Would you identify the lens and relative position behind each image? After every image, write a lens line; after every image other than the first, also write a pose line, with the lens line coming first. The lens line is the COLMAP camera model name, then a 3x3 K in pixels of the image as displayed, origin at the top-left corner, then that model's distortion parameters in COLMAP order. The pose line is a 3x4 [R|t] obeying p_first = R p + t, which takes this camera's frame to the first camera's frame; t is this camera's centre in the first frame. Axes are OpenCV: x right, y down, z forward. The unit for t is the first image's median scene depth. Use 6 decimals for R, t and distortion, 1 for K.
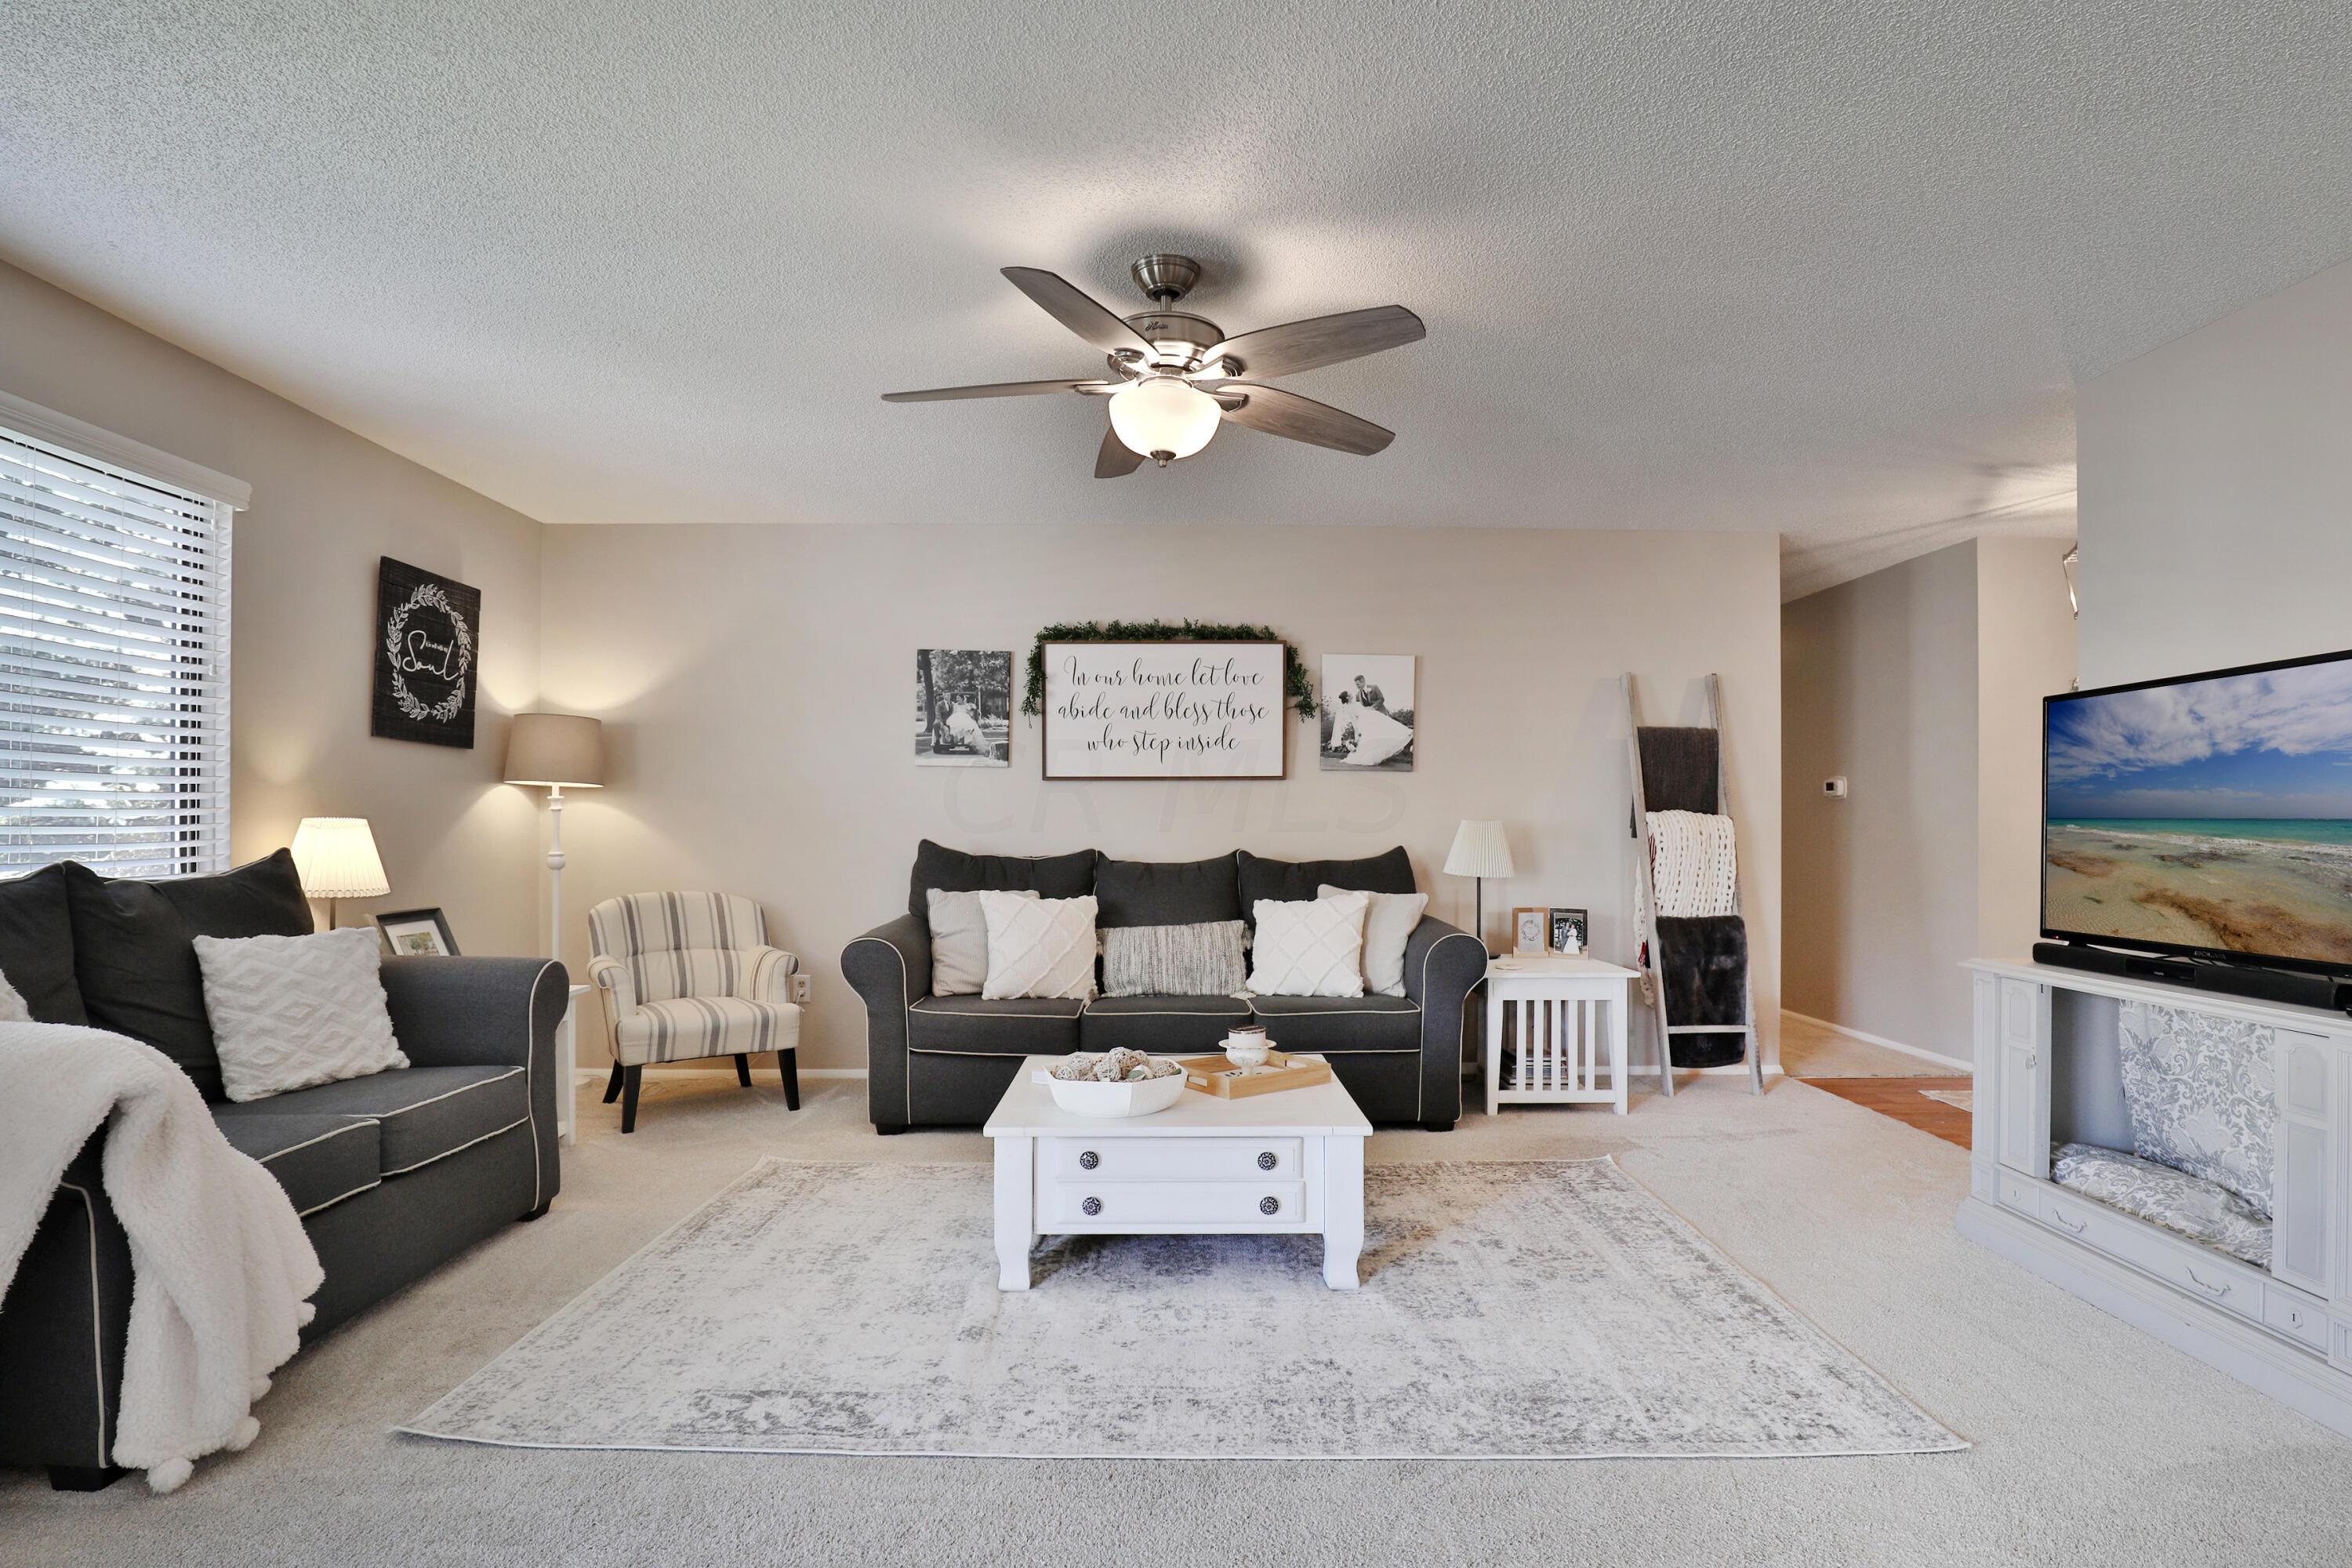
lens RADIAL K [[1193.6, 0, 1175.8], [0, 1193.6, 814.6], [0, 0, 1]] dist [-0.018396, -0.000313]
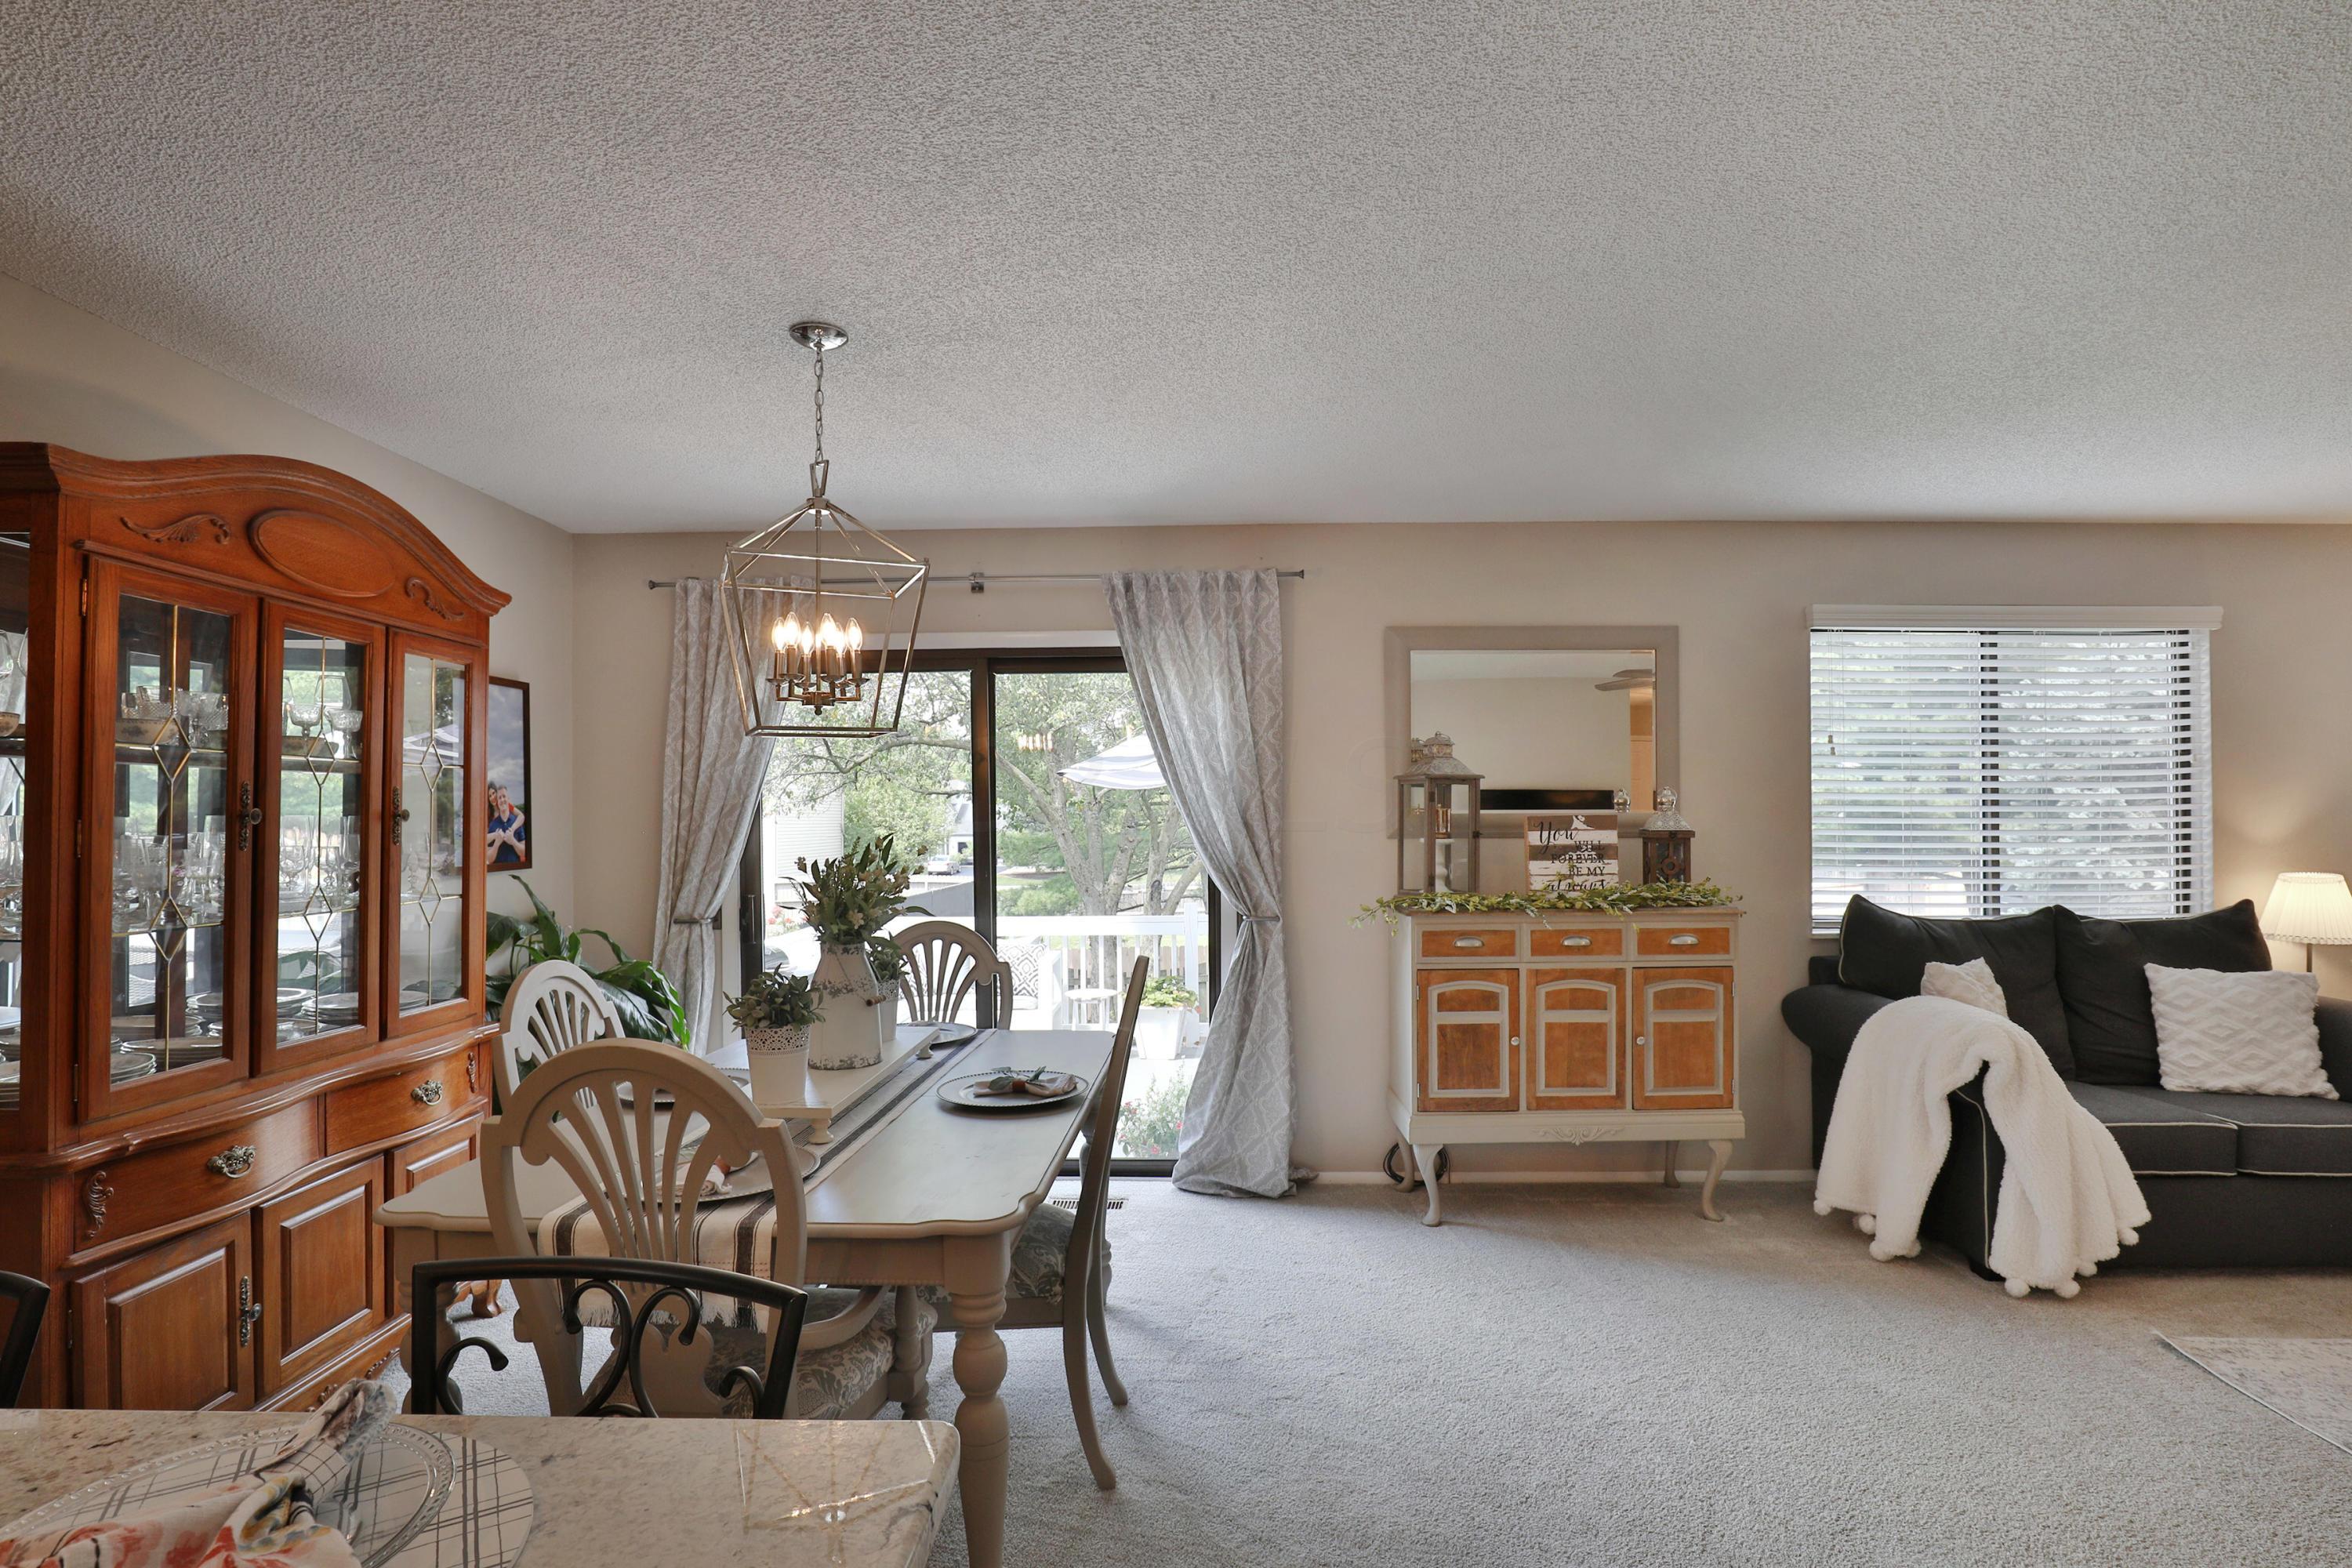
lens RADIAL K [[1126.4, 0, 1181.5], [0, 1126.4, 813.5], [0, 0, 1]] dist [-0.013113, 0.000127]
pose [[-0.039827, -0.007073, -0.999182, 0.531745], [0.017995, 0.999808, -0.007795, -0.084656], [0.999045, -0.018291, -0.039692, -0.082312]]
